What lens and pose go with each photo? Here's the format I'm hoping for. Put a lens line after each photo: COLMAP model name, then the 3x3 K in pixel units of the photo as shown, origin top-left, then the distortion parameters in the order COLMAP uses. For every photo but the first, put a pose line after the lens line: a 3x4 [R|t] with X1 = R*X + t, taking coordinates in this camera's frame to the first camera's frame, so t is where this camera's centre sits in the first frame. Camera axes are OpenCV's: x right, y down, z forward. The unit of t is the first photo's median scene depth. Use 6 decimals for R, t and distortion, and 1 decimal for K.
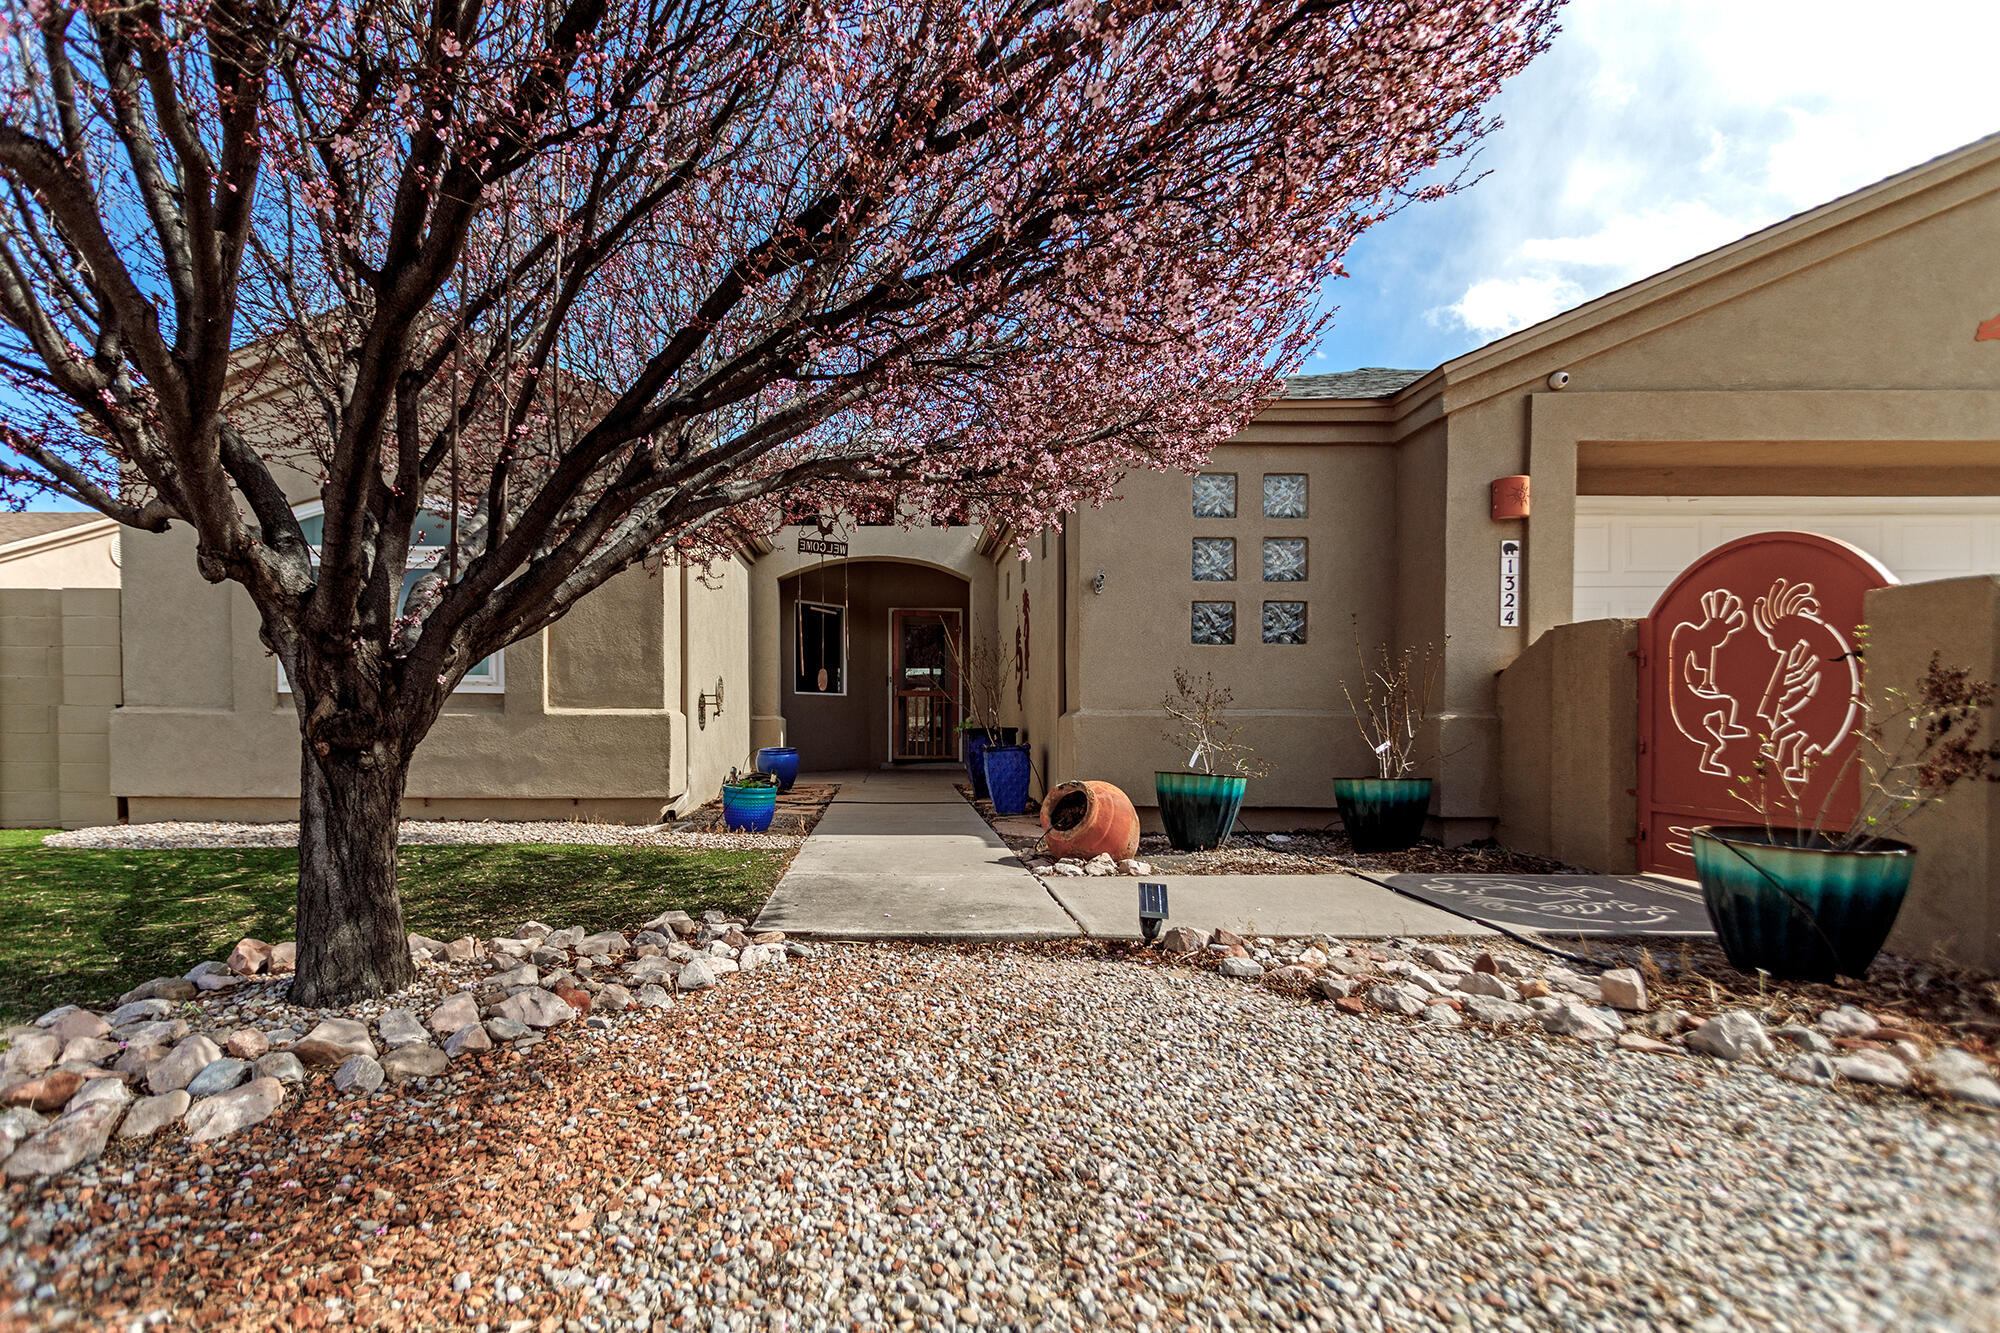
lens RADIAL K [[1001.5, 0, 896.3], [0, 1001.5, 731.7], [0, 0, 1]] dist [0.012159, 0.000199]
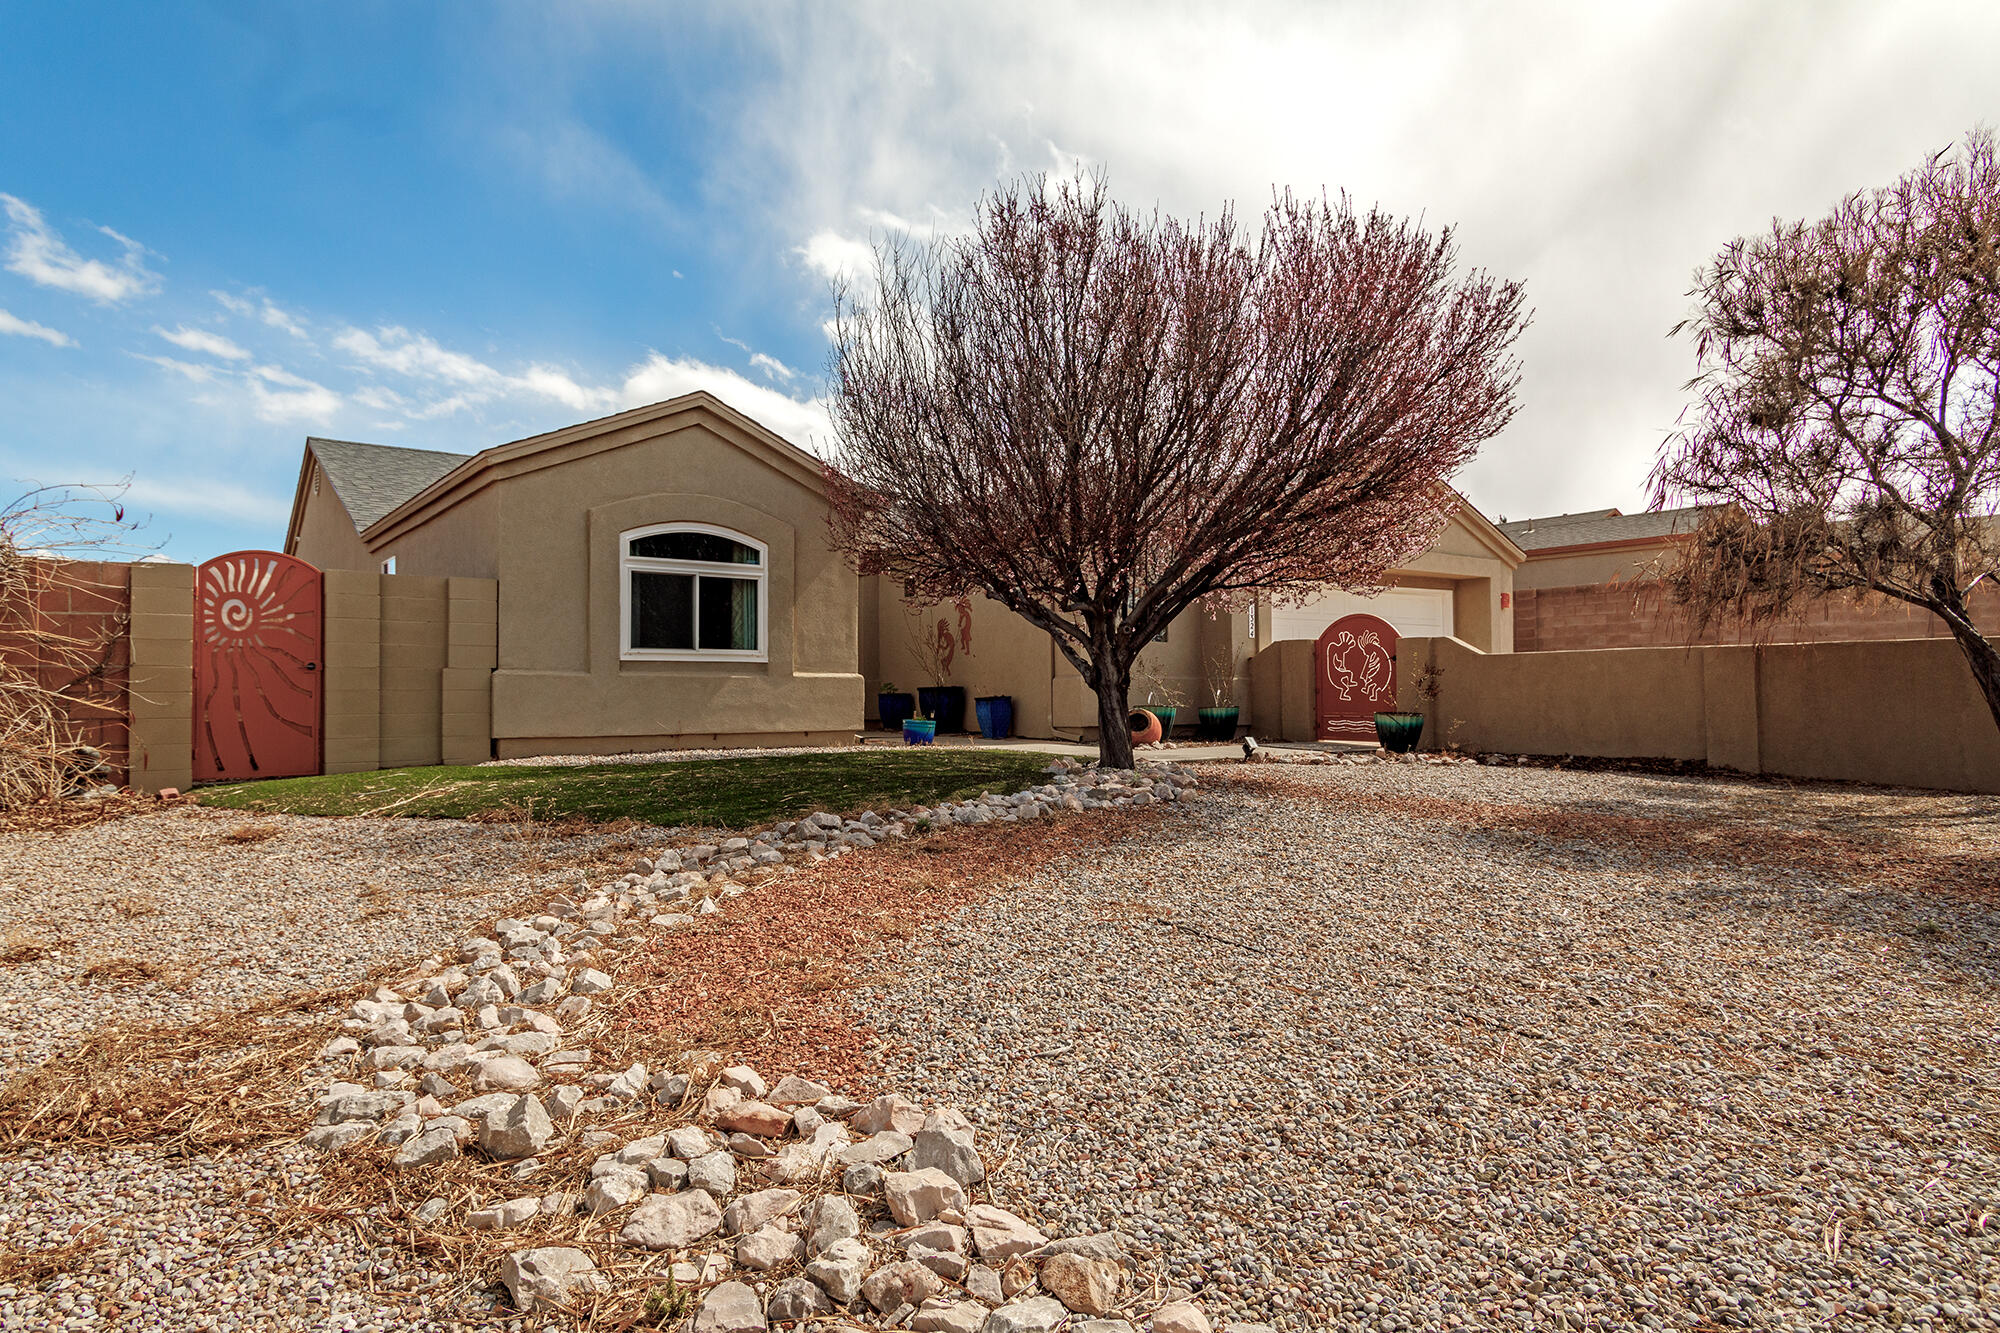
lens RADIAL K [[1171.9, 0, 1000.0], [0, 1171.9, 666.5], [0, 0, 1]] dist [-0.000428, -0.000044]
pose [[0.800422, 0.008859, 0.599371, -1.360435], [0.009791, 0.999564, -0.027849, 0.023497], [-0.599357, 0.028159, 0.799987, -0.721437]]
